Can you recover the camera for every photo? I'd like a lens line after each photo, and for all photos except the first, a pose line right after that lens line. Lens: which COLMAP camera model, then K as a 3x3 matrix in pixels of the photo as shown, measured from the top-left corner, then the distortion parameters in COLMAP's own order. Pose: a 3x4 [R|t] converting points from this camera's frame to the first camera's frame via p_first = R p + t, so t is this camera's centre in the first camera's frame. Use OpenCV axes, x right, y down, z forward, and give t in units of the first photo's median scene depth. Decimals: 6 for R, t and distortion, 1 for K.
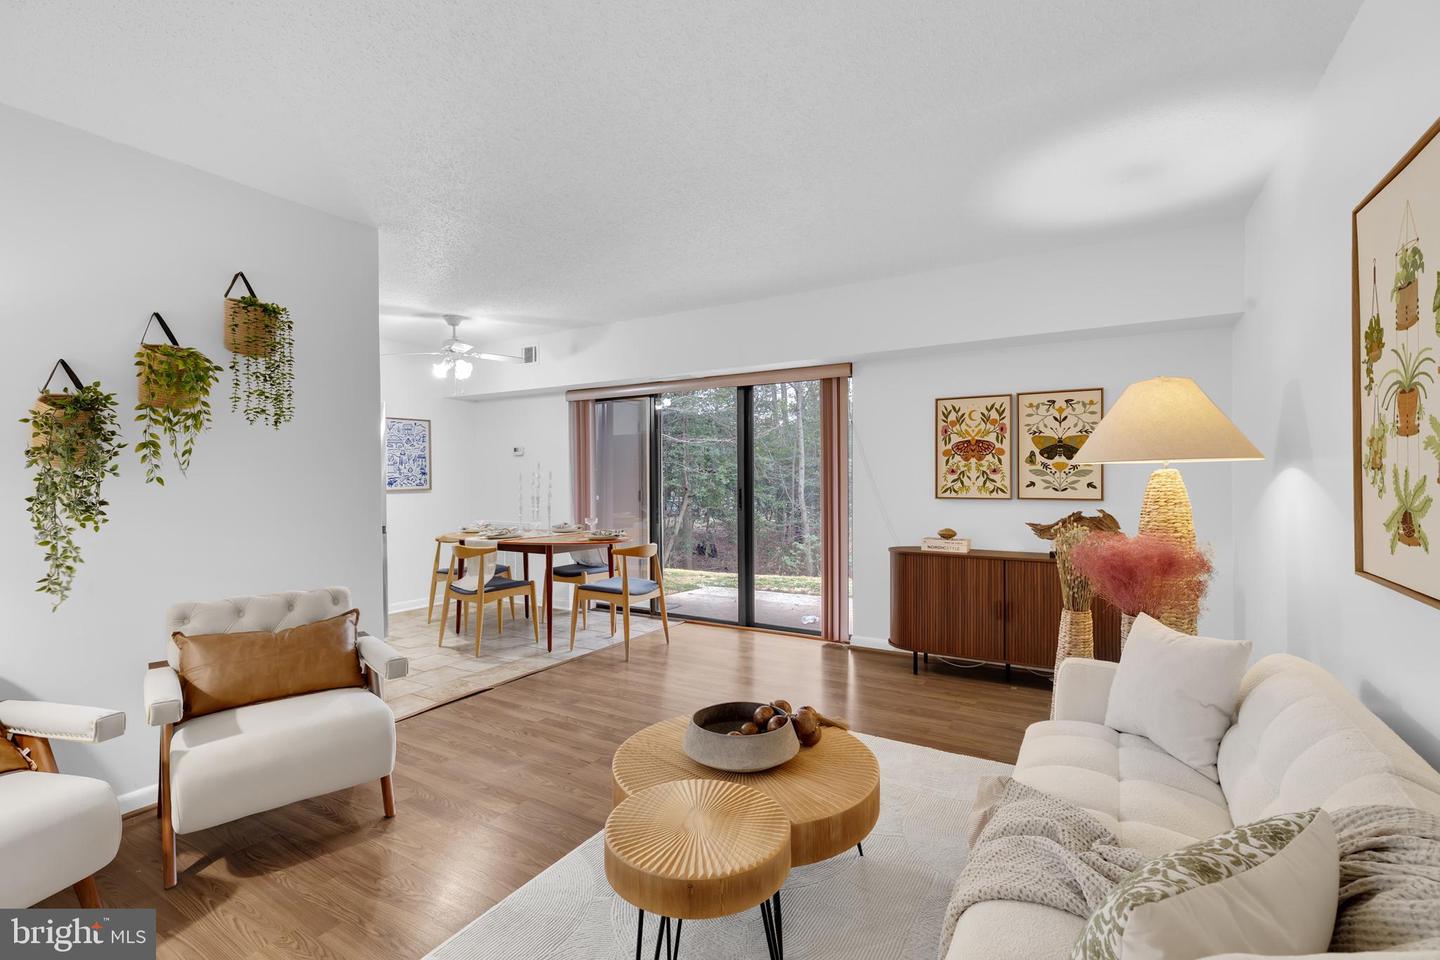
lens RADIAL K [[676.5, 0, 712.8], [0, 676.5, 491.4], [0, 0, 1]] dist [0.000253, 0.000405]
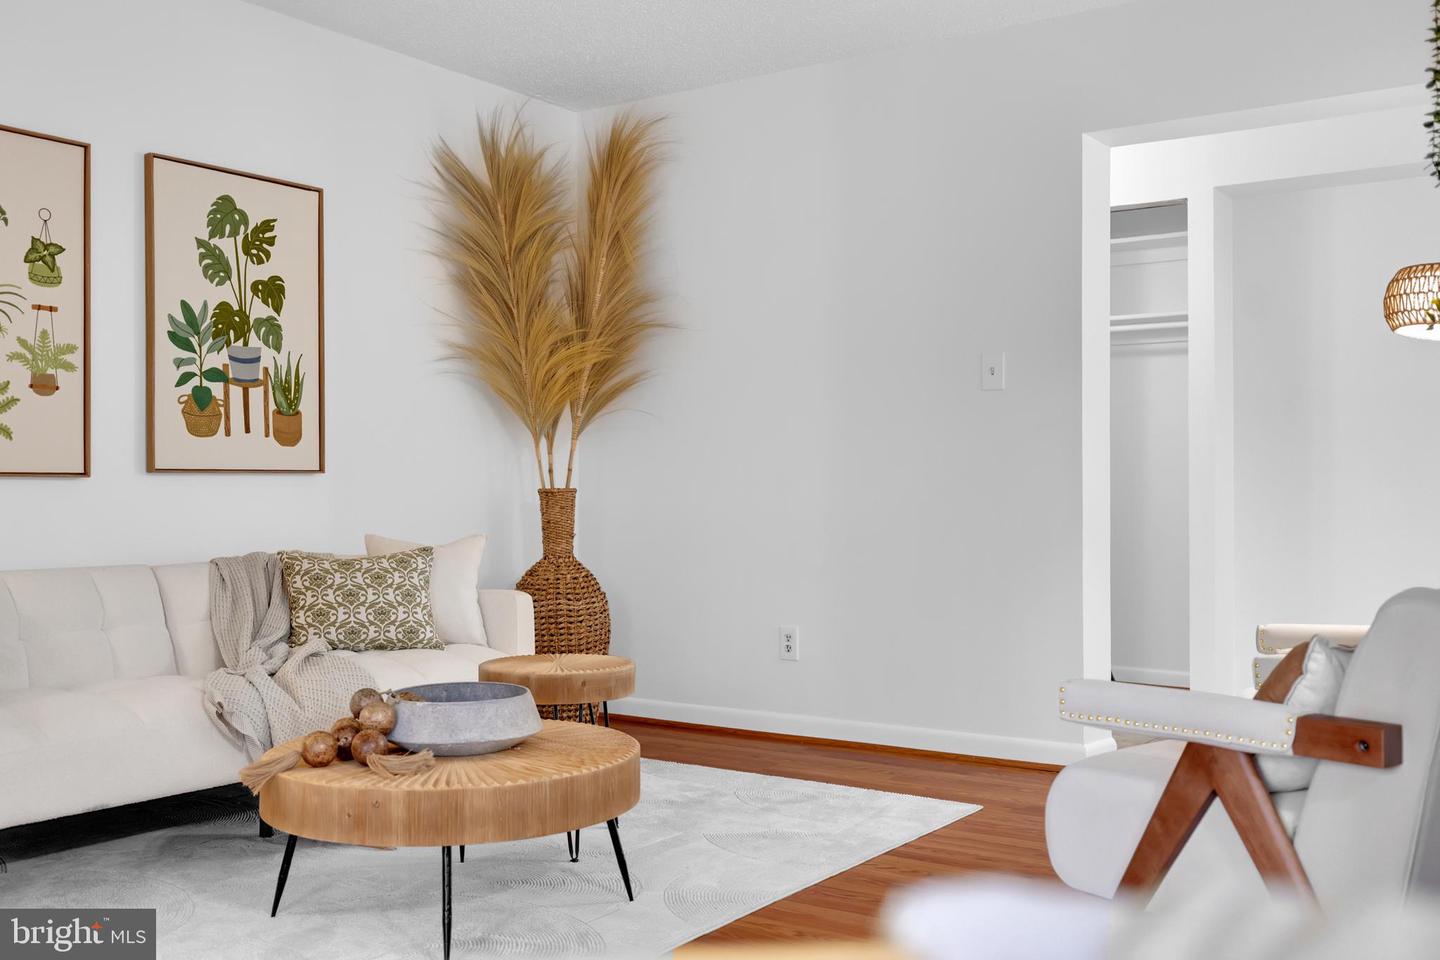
lens RADIAL K [[1345.0, 0, 690.4], [0, 1345.0, 479.0], [0, 0, 1]] dist [0.003018, 0.002055]
pose [[-0.997444, 0.013149, 0.070232, -0.159916], [0.014866, 0.999602, 0.023986, 0.044783], [-0.069888, 0.024969, -0.997242, 1.270601]]
